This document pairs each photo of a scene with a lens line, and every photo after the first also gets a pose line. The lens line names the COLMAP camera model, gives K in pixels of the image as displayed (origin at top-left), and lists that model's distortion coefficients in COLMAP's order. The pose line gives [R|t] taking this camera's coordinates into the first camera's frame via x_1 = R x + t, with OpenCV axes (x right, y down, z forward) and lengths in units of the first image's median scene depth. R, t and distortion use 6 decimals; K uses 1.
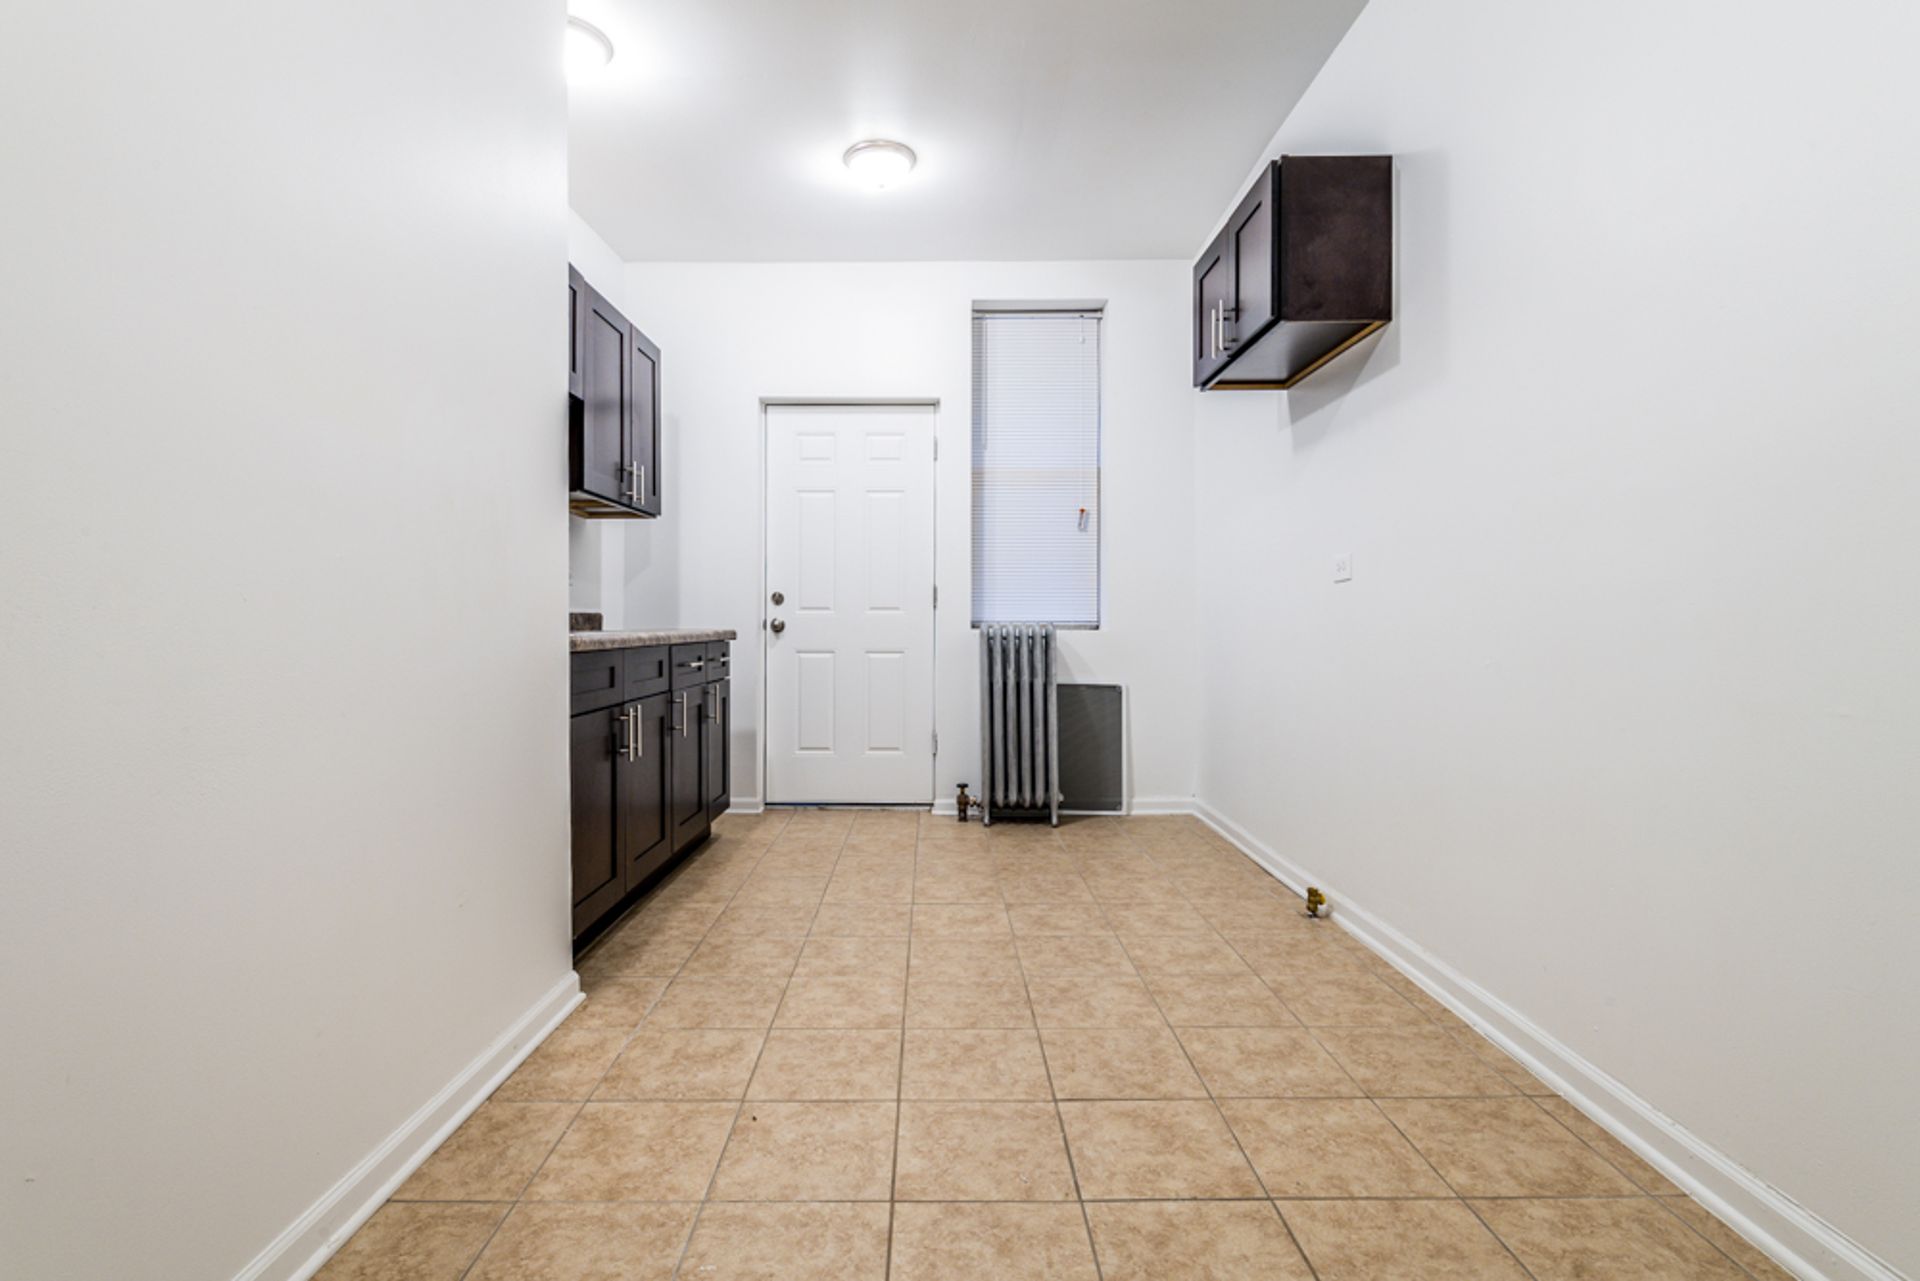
lens RADIAL K [[950.3, 0, 956.2], [0, 950.3, 611.4], [0, 0, 1]] dist [-0.000108, 0.000026]
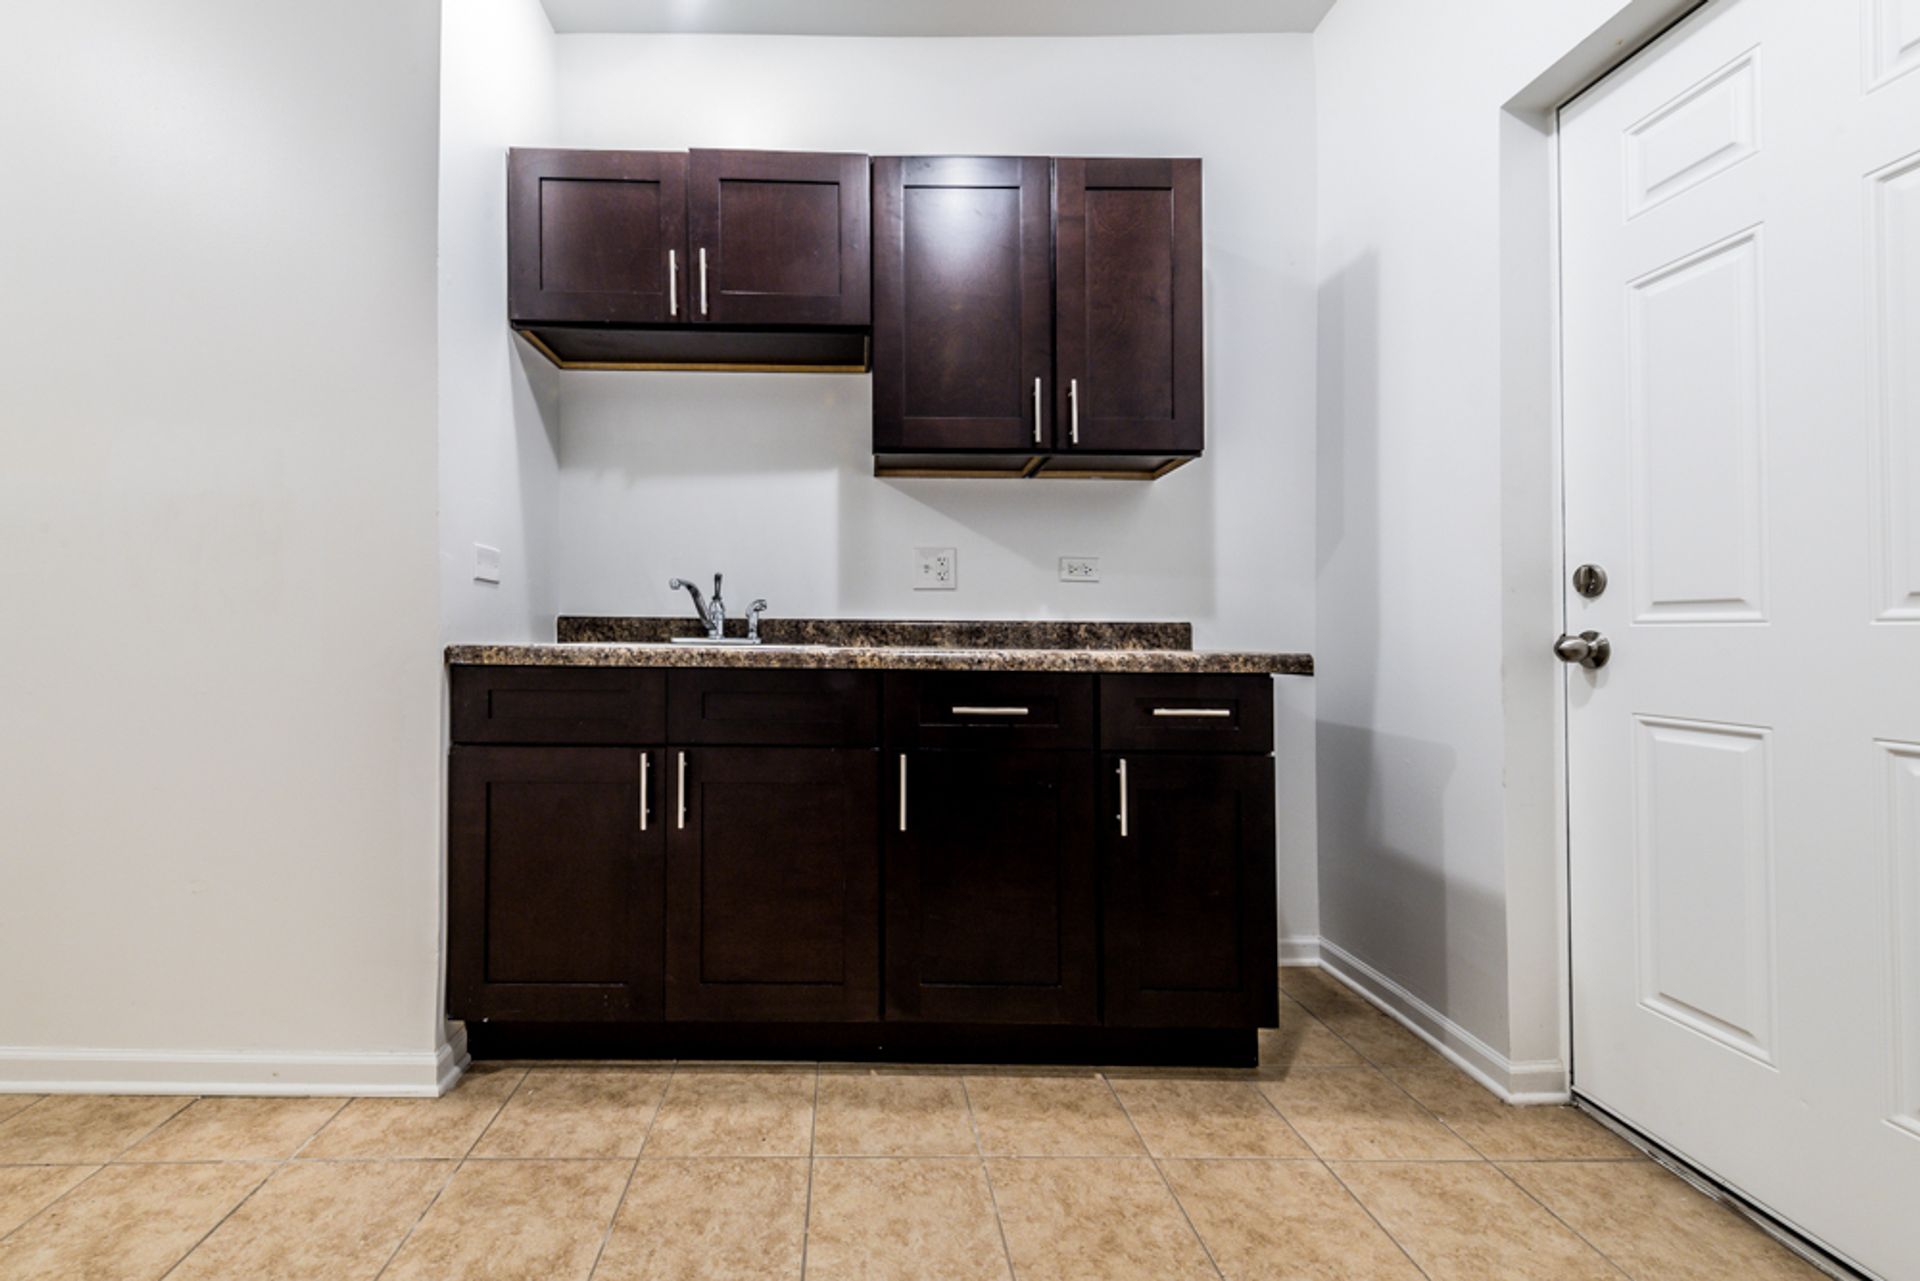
lens RADIAL K [[789.8, 0, 852.7], [0, 789.8, 623.3], [0, 0, 1]] dist [0.015472, -0.005944]
pose [[-0.015540, -0.012459, -0.999802, 0.151732], [-0.000654, 0.999922, -0.012450, 0.008365], [0.999879, 0.000461, -0.015547, 0.736901]]
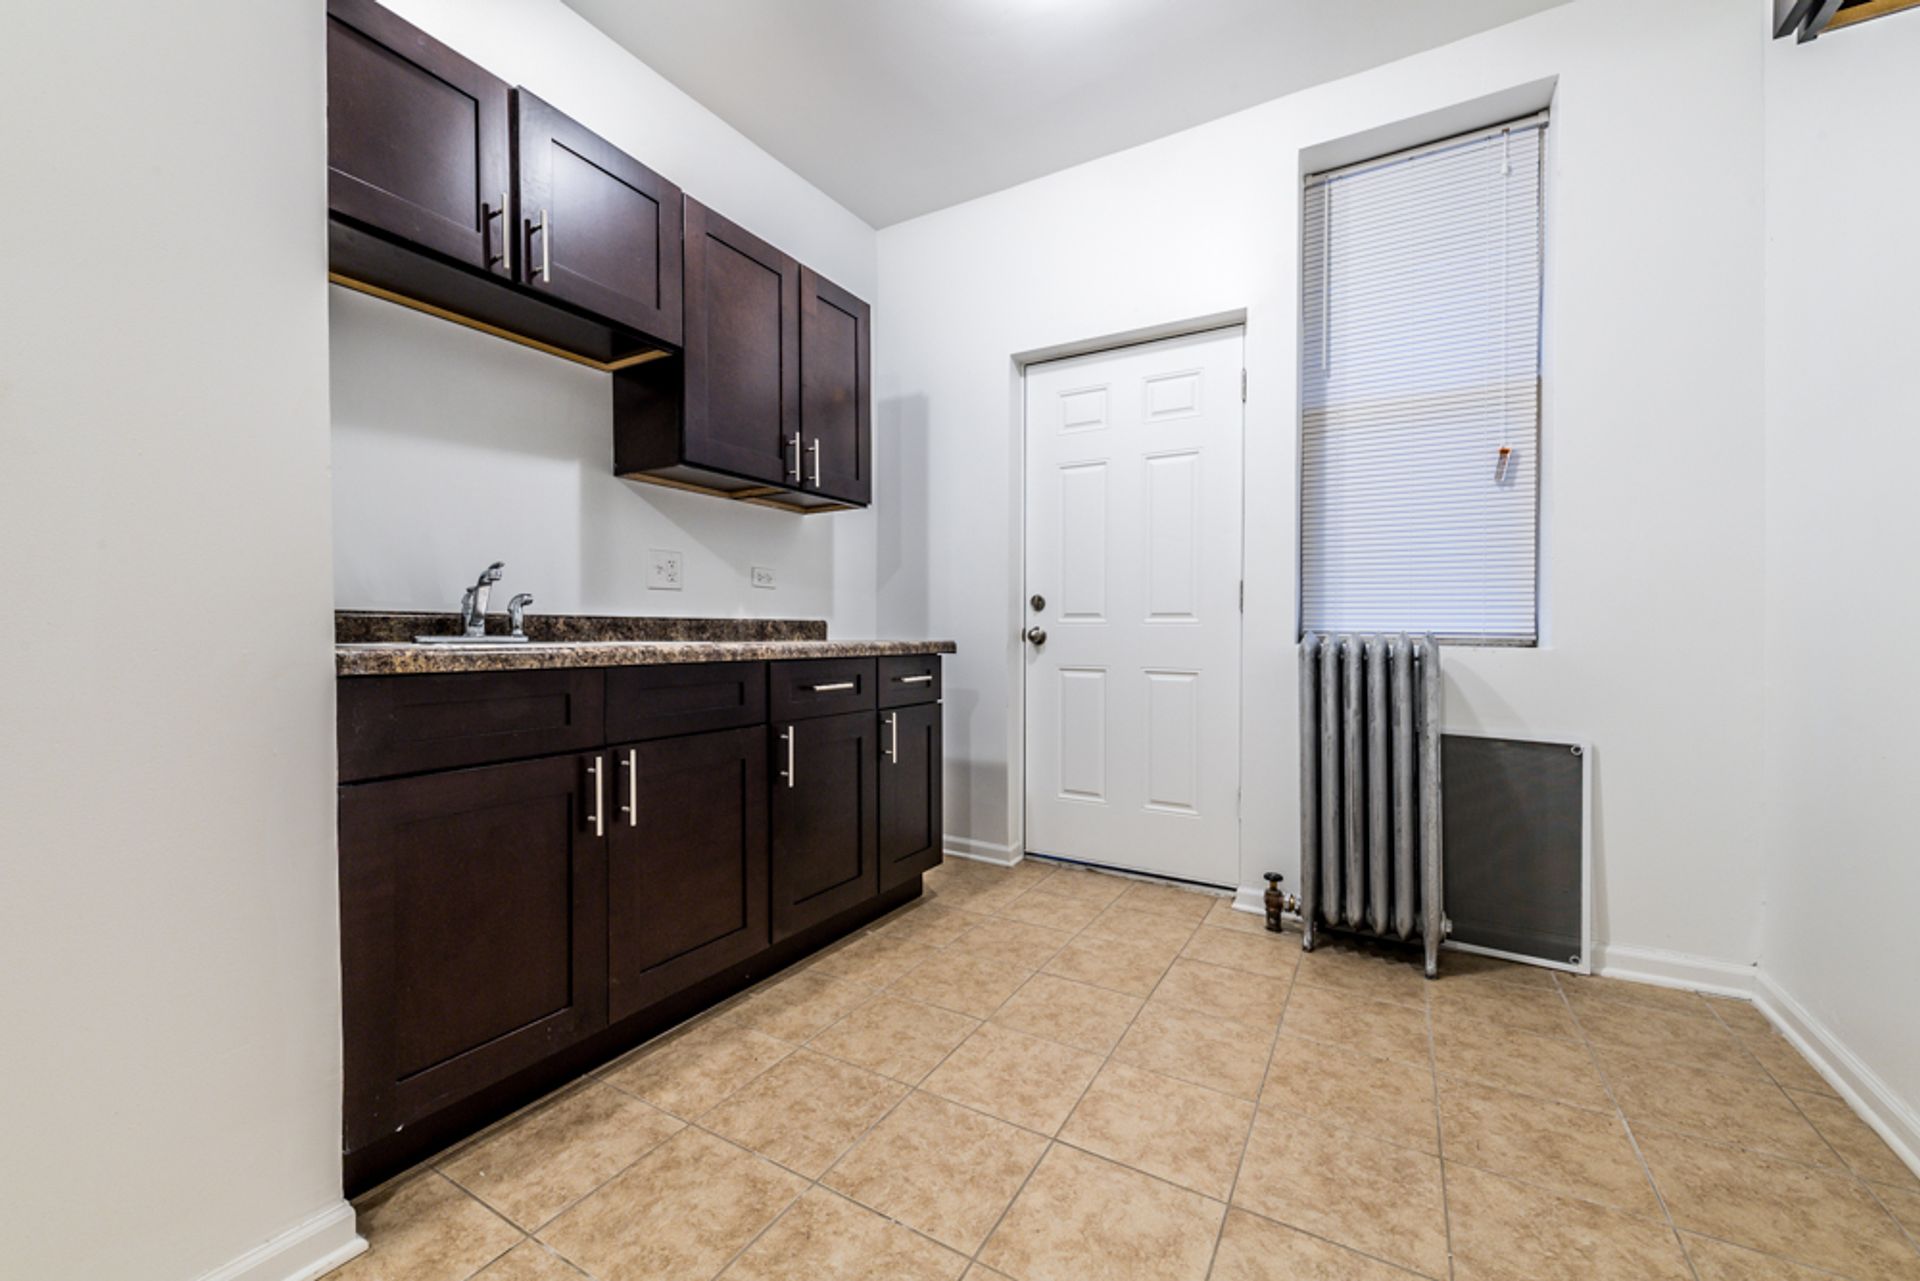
lens RADIAL K [[770.6, 0, 954.0], [0, 770.6, 633.4], [0, 0, 1]] dist [0.011686, -0.005671]
pose [[0.852679, 0.005229, -0.522409, 0.099383], [0.000168, 0.999947, 0.010282, 0.005761], [0.522435, -0.008855, 0.852633, 0.422182]]
